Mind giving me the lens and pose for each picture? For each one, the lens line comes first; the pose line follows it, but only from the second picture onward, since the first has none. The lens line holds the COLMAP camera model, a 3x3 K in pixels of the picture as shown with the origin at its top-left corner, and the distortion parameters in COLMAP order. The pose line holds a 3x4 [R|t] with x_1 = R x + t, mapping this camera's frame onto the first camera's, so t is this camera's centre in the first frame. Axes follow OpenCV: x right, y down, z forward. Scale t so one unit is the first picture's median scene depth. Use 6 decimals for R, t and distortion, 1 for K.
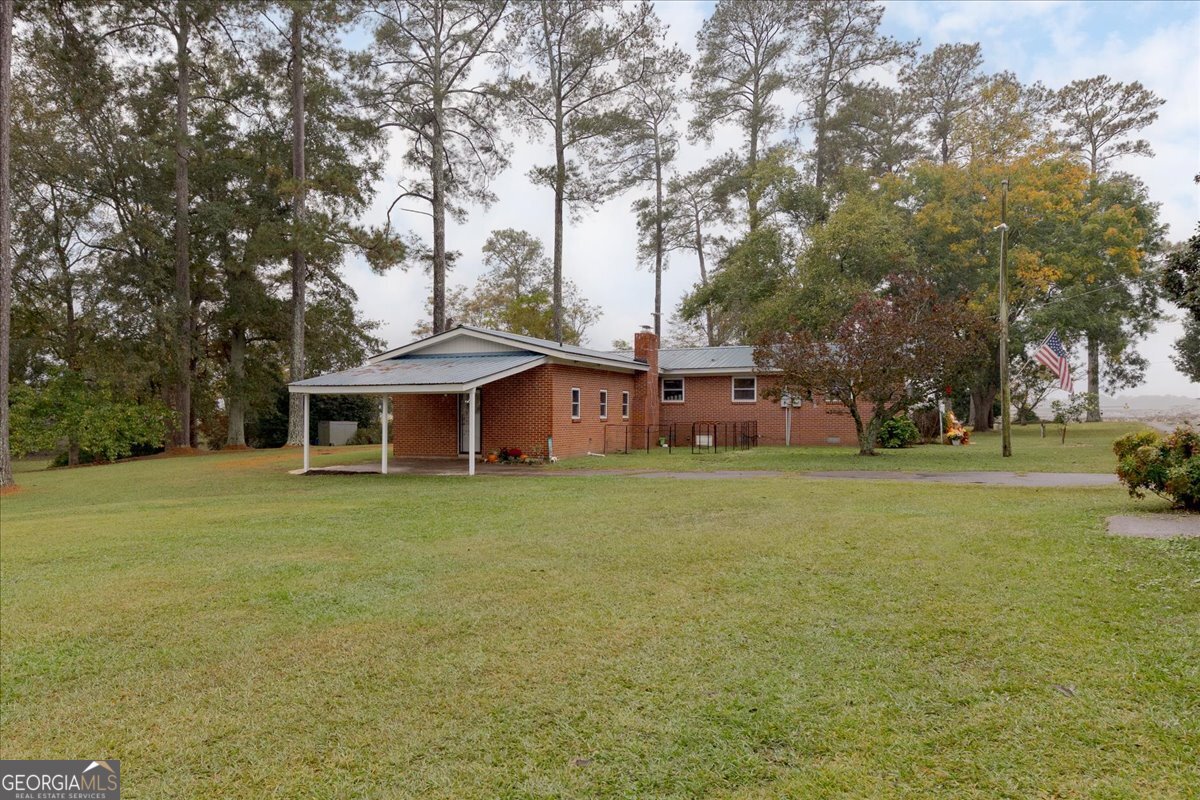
lens RADIAL K [[727.2, 0, 601.1], [0, 727.2, 400.9], [0, 0, 1]] dist [0.004633, 0.002465]
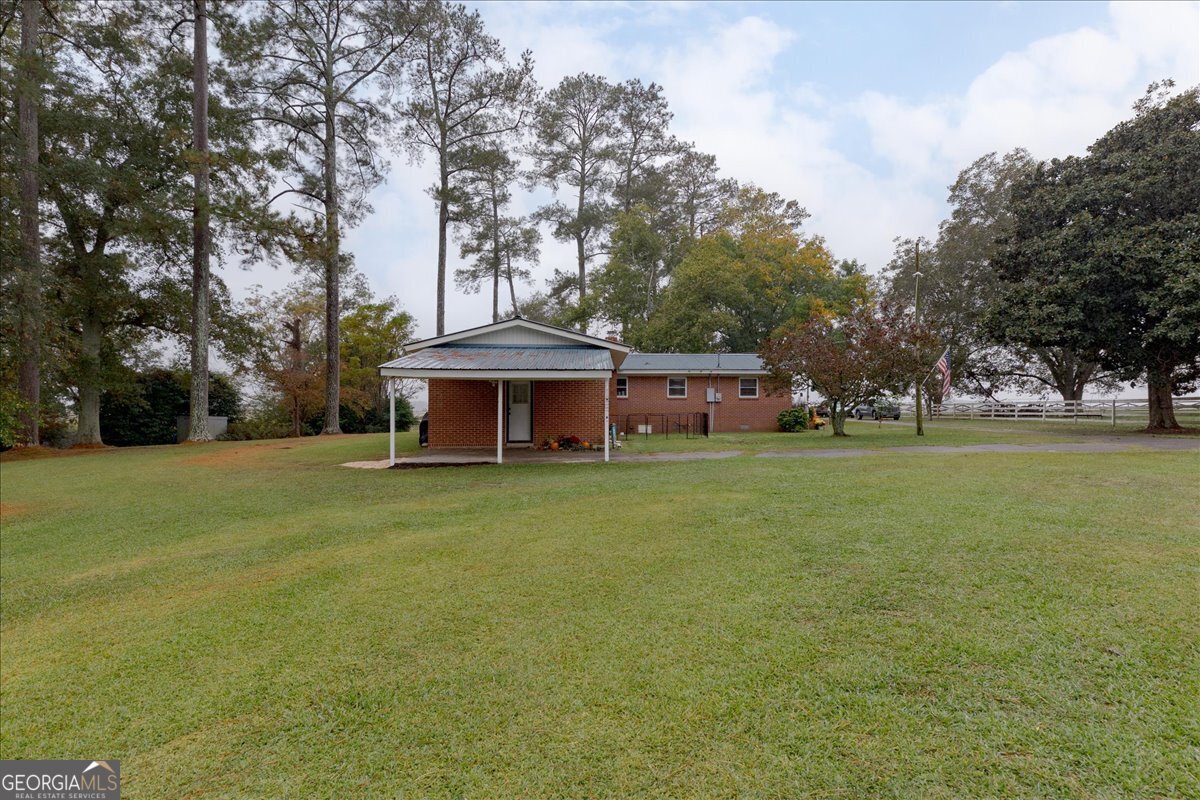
lens RADIAL K [[557.3, 0, 599.0], [0, 557.3, 404.0], [0, 0, 1]] dist [0.004636, -0.000278]
pose [[0.908317, 0.007754, 0.418211, -0.201537], [-0.008037, 0.999967, -0.001086, 0.008914], [-0.418205, -0.002374, 0.908349, 0.116546]]
